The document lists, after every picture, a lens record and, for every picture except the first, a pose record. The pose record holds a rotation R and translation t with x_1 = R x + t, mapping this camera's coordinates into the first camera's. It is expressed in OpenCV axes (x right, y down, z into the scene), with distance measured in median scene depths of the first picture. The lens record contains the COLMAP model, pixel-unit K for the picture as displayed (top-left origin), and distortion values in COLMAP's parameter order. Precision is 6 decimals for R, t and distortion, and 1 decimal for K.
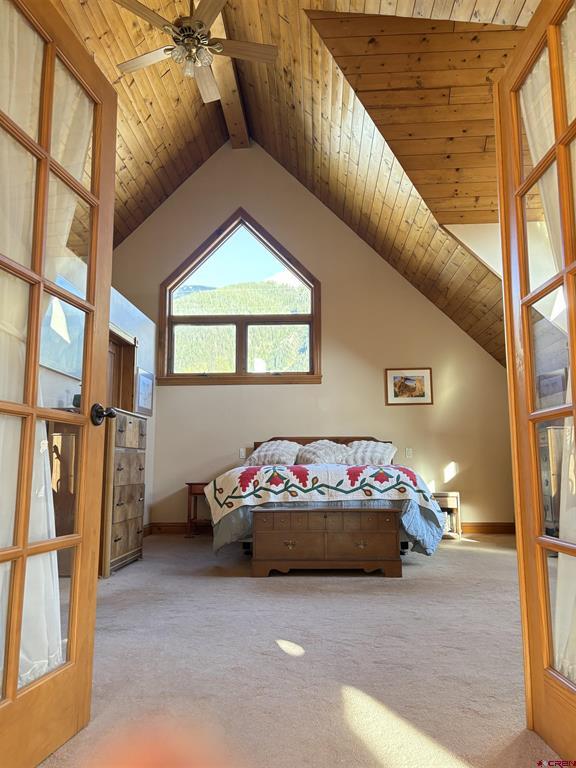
lens RADIAL K [[580.8, 0, 288.0], [0, 580.8, 384.0], [0, 0, 1]] dist [0.080068, -0.002707]
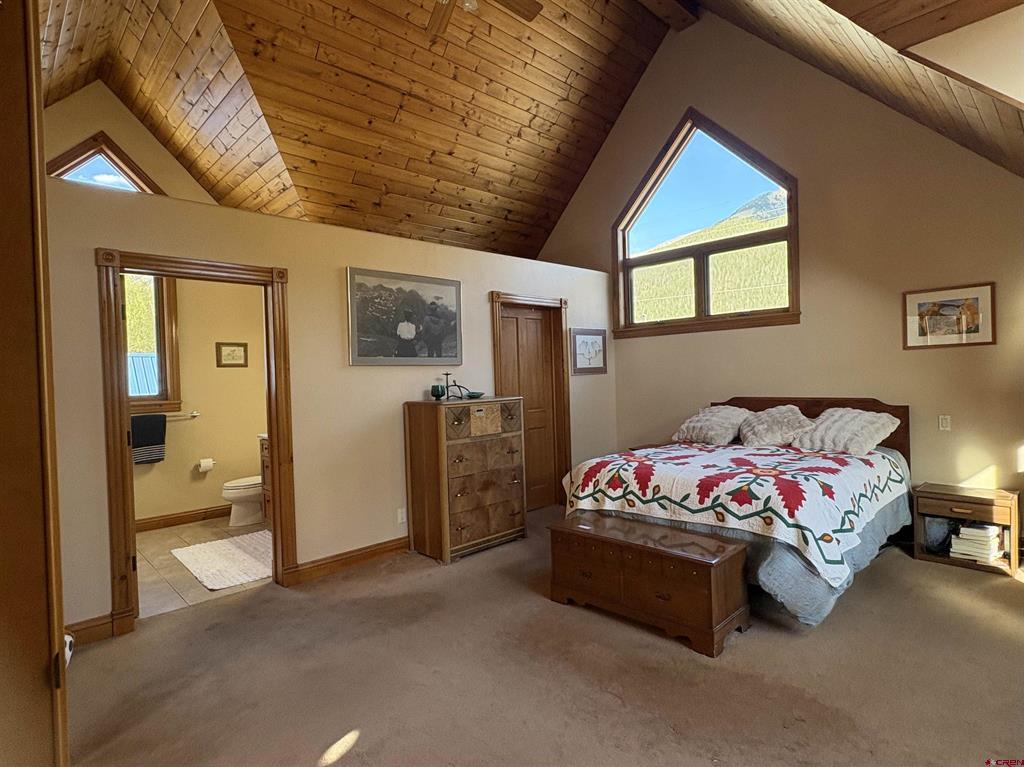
lens RADIAL K [[555.8, 0, 512.0], [0, 555.8, 383.5], [0, 0, 1]] dist [0.000317, -0.000607]
pose [[0.725030, -0.011472, -0.688622, 0.411613], [0.127710, 0.984760, 0.118056, -0.081865], [0.676773, -0.173538, 0.715446, 0.371460]]
